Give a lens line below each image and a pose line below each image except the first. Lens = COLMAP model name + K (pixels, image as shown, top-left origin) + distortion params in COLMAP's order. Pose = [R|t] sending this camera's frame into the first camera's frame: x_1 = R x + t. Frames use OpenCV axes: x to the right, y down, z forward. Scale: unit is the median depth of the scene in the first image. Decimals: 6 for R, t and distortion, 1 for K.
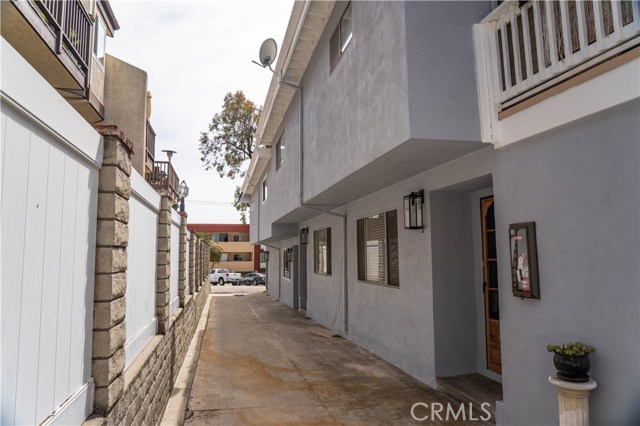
lens RADIAL K [[462.3, 0, 317.4], [0, 462.3, 201.2], [0, 0, 1]] dist [-0.006563, -0.000091]
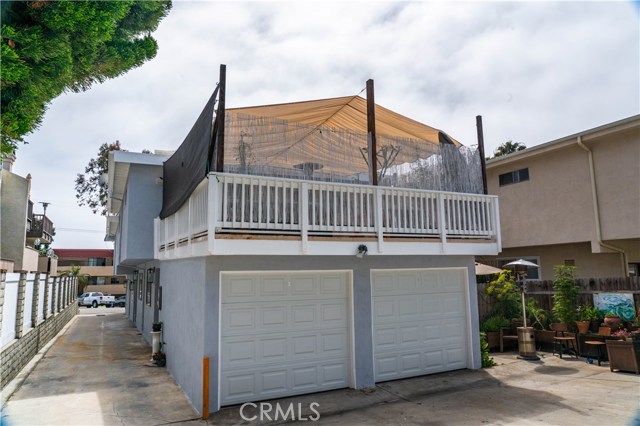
lens RADIAL K [[432.9, 0, 320.0], [0, 432.9, 213.0], [0, 0, 1]] dist [-0.019748, 0.003408]
pose [[0.966630, 0.030105, 0.254400, 0.060893], [-0.023070, 0.999266, -0.030596, -0.032979], [-0.255135, 0.023706, 0.966615, -0.182326]]
